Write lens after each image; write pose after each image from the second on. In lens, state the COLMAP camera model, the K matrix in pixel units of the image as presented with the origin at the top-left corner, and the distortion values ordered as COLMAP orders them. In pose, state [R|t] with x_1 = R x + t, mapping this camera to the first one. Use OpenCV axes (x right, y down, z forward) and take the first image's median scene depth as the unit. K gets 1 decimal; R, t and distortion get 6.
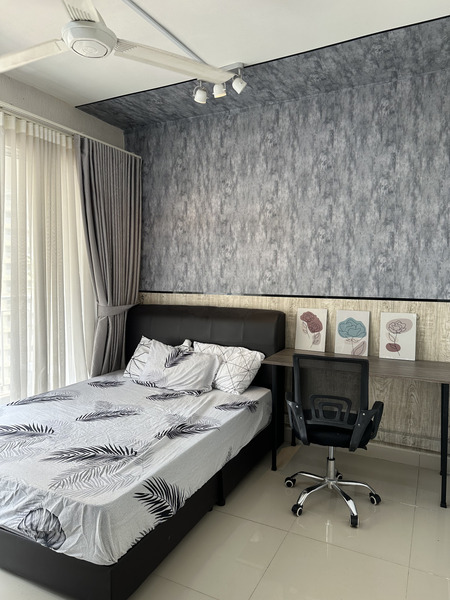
lens RADIAL K [[413.2, 0, 220.3], [0, 413.2, 303.5], [0, 0, 1]] dist [0.046940, -0.055564]
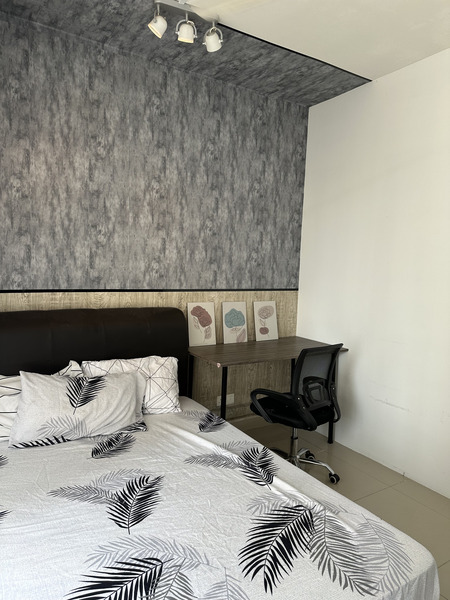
lens RADIAL K [[413.2, 0, 228.8], [0, 413.2, 303.4], [0, 0, 1]] dist [0.046940, -0.055564]
pose [[0.501233, -0.070378, 0.862445, -0.570334], [0.029638, 0.997499, 0.064174, -0.044897], [-0.864804, -0.006605, 0.502065, 0.454597]]
